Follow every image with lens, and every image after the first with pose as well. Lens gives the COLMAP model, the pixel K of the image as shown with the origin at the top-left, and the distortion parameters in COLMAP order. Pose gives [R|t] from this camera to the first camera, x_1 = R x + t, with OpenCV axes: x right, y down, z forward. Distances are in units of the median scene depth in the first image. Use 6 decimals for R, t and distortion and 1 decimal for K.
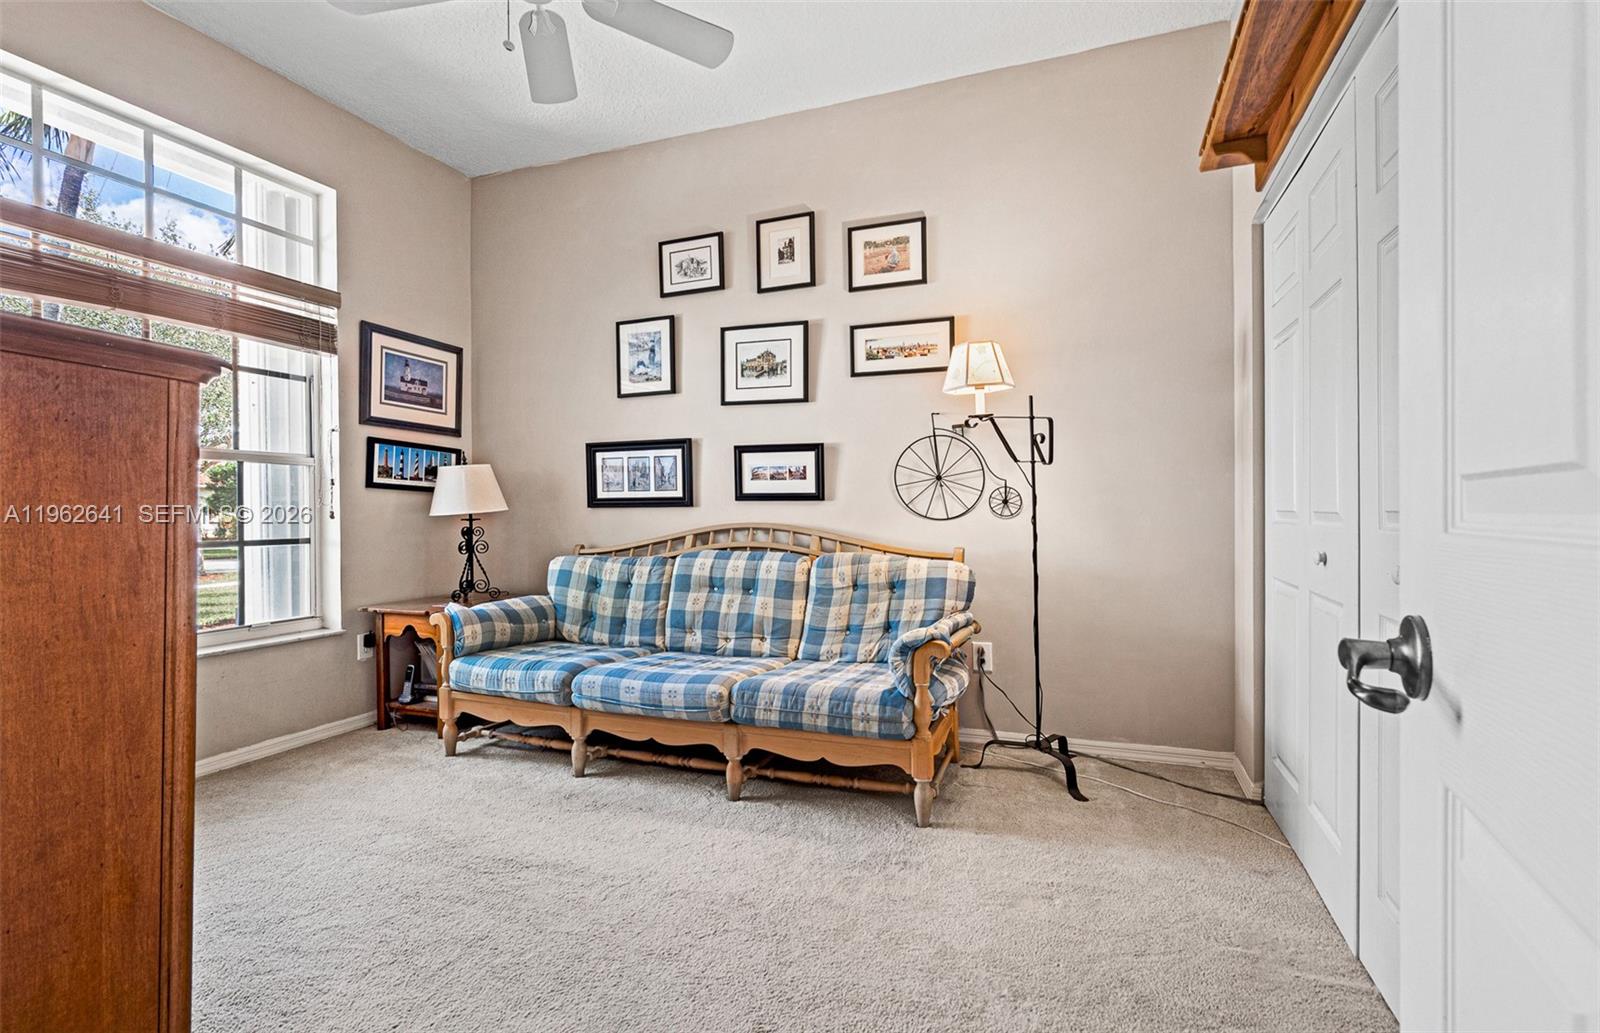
lens RADIAL K [[725.7, 0, 800.0], [0, 725.7, 516.5], [0, 0, 1]] dist [-0.000797, 0.000169]
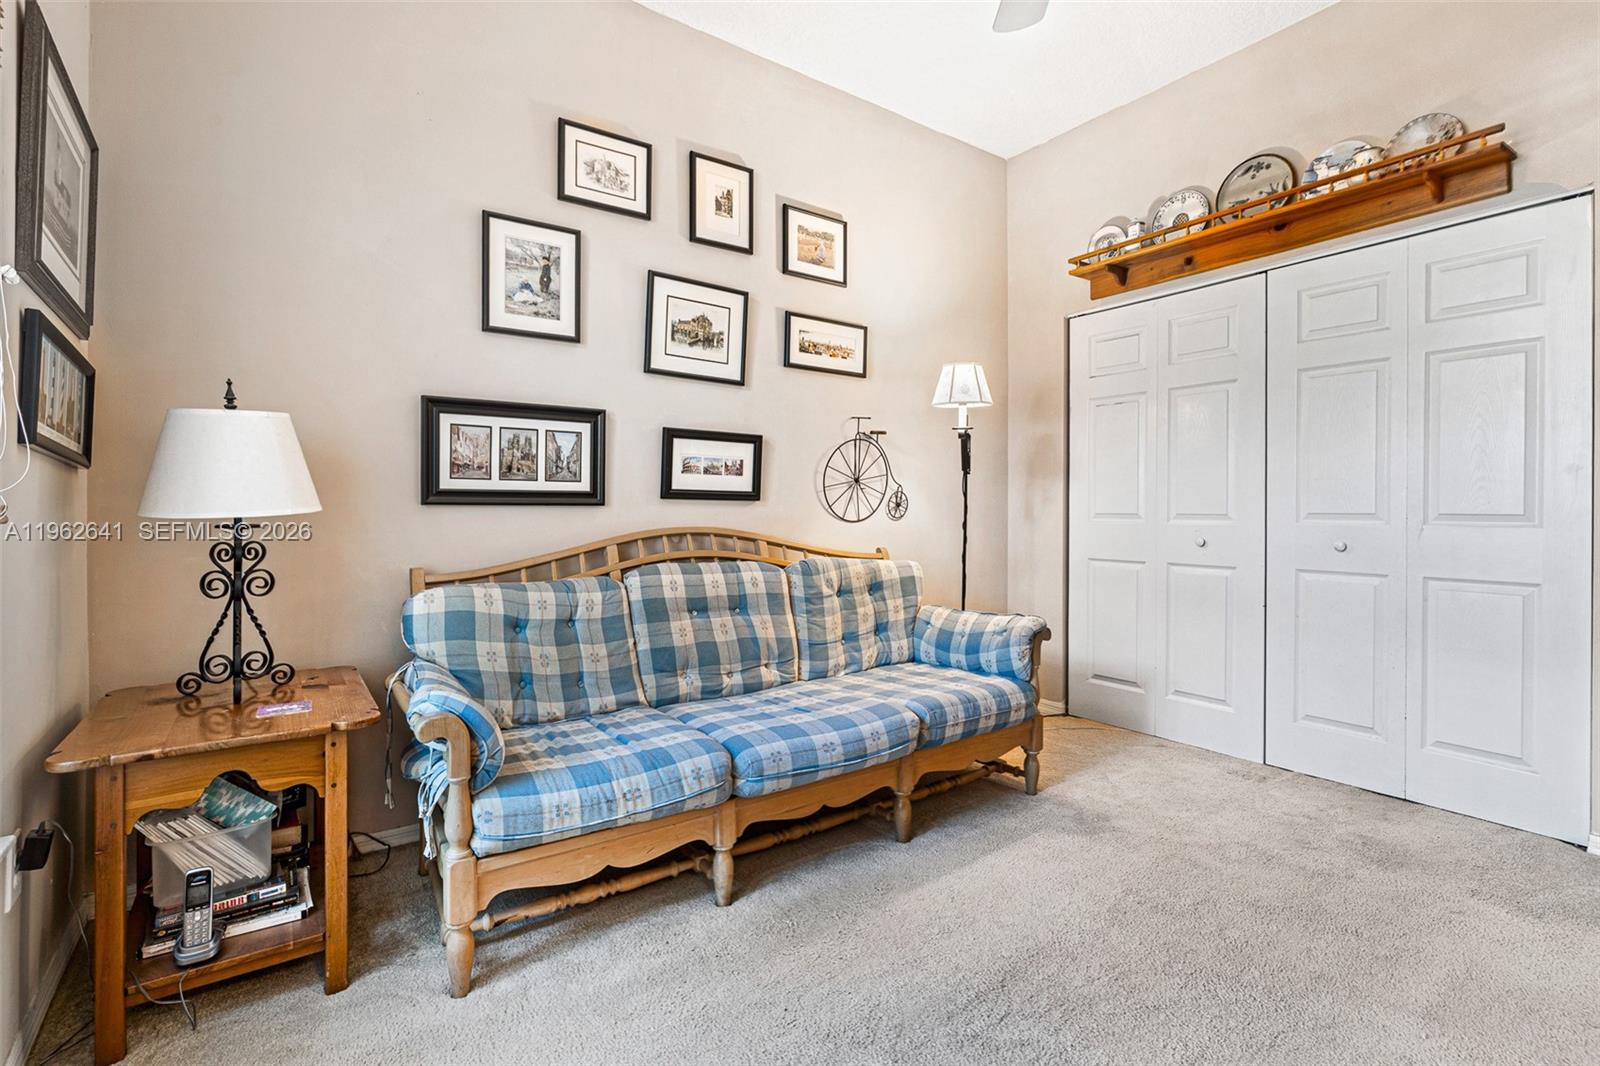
lens RADIAL K [[761.7, 0, 756.4], [0, 761.7, 514.2], [0, 0, 1]] dist [-0.003822, 0.005986]
pose [[0.566070, 0.004981, 0.824342, -0.722692], [0.006344, 0.999926, -0.010399, 0.004051], [-0.824333, 0.011116, 0.565997, 0.475556]]
